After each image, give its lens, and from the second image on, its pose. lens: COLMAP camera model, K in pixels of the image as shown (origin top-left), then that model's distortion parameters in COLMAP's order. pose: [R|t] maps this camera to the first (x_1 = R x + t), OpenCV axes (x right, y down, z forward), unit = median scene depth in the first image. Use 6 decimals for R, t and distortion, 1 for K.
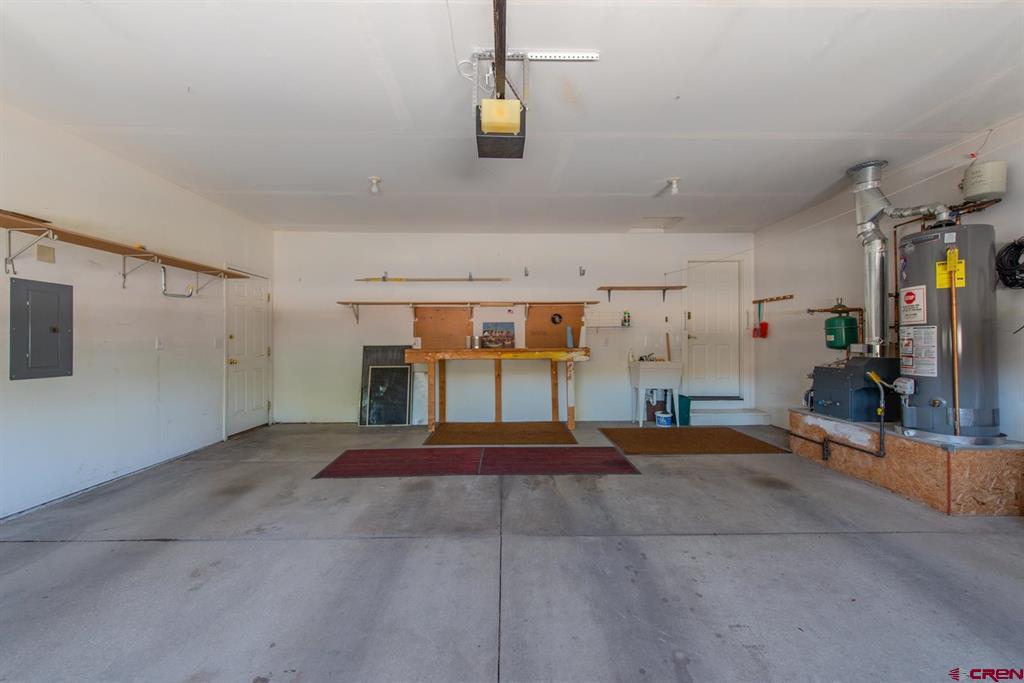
lens RADIAL K [[402.2, 0, 513.3], [0, 402.2, 337.9], [0, 0, 1]] dist [0.009591, -0.002187]
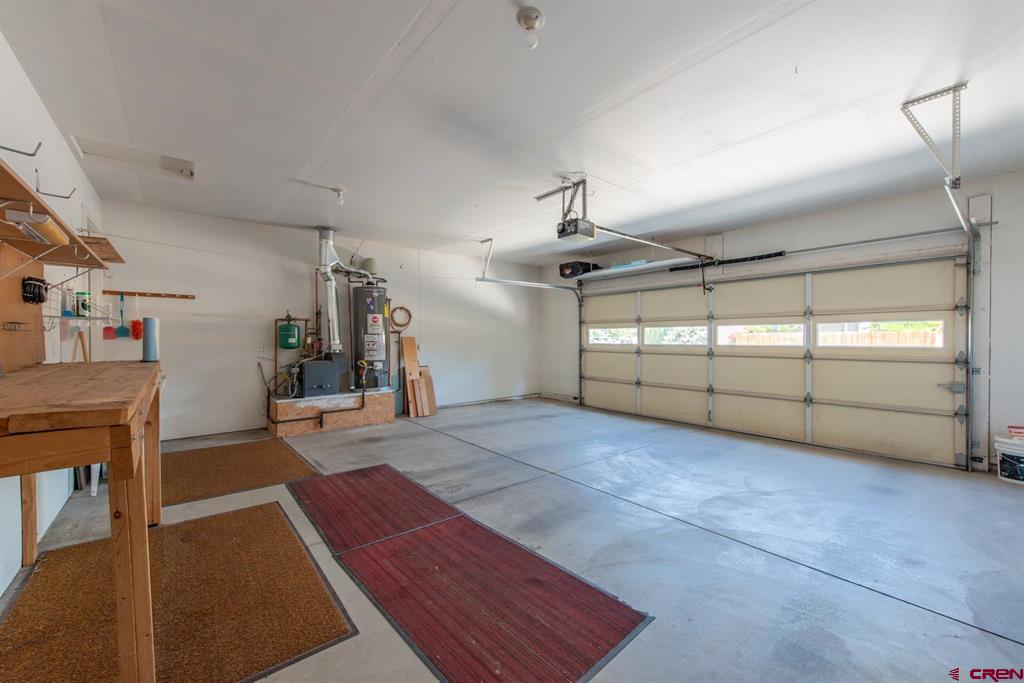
lens RADIAL K [[402.2, 0, 510.8], [0, 402.2, 343.3], [0, 0, 1]] dist [0.009591, -0.002187]
pose [[-0.623449, -0.010171, 0.781798, -0.816492], [-0.006316, 0.999948, 0.007973, -0.006593], [-0.781838, 0.000033, -0.623481, 1.519661]]
